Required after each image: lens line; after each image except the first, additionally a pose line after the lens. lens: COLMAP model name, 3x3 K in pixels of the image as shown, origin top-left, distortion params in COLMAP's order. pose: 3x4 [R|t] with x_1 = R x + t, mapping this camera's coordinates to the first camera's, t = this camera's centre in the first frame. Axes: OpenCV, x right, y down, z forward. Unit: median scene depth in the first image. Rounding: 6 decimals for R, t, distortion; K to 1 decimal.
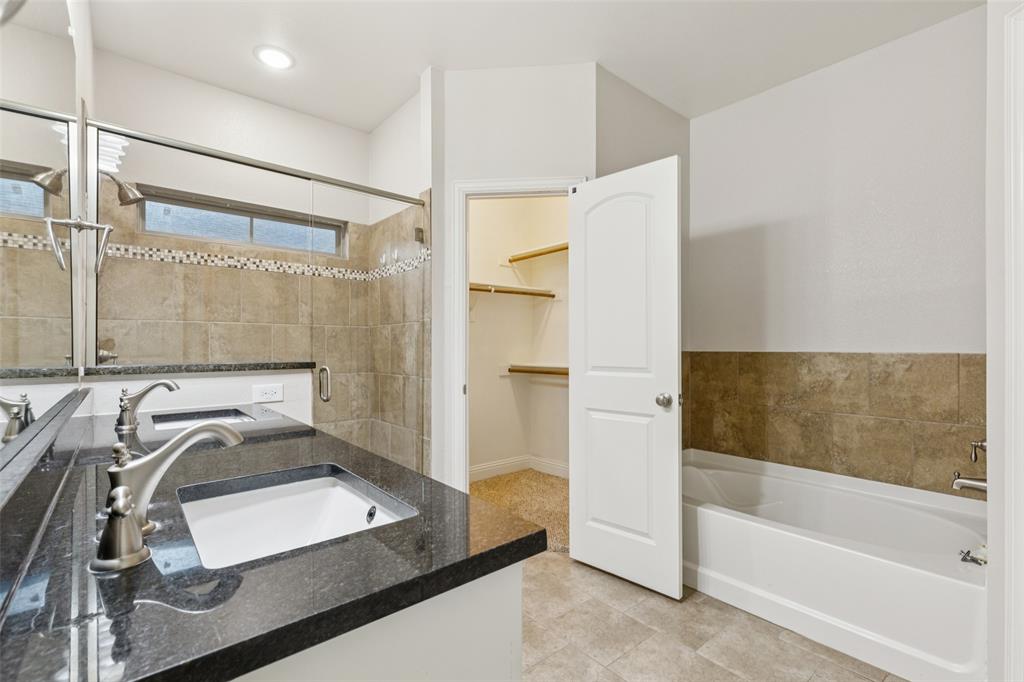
lens RADIAL K [[459.7, 0, 509.0], [0, 459.7, 348.6], [0, 0, 1]] dist [0.010003, -0.000884]
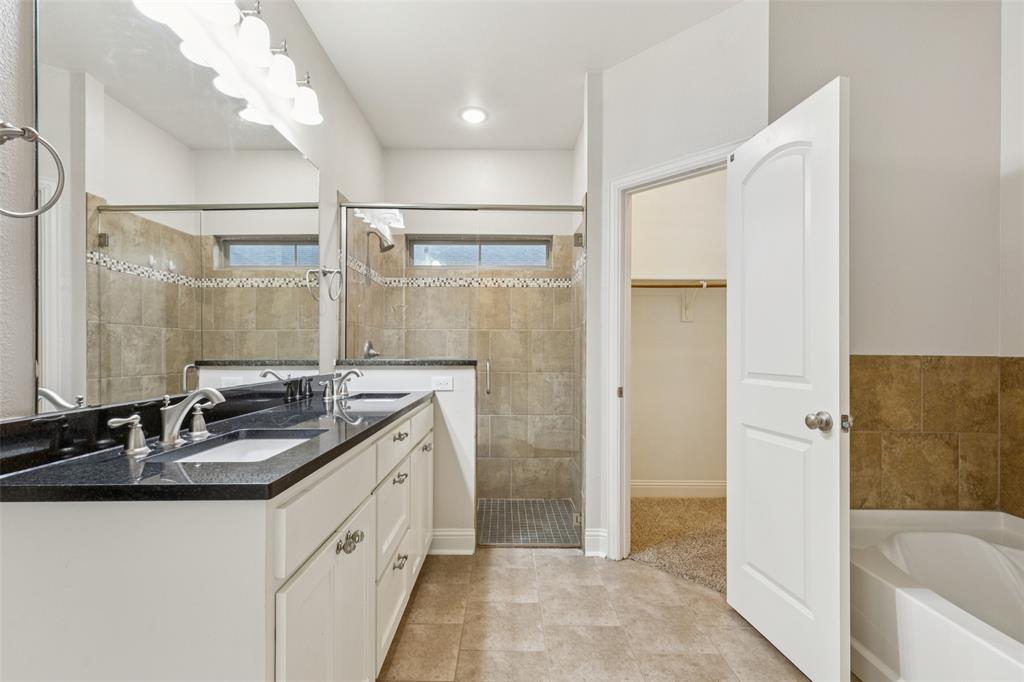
lens RADIAL K [[460.8, 0, 510.3], [0, 460.8, 351.7], [0, 0, 1]] dist [0.015944, 0.000016]
pose [[0.769775, 0.005876, -0.638288, 0.345678], [-0.006328, 0.999979, 0.001575, 0.003222], [0.638284, 0.002826, 0.769796, 0.102384]]
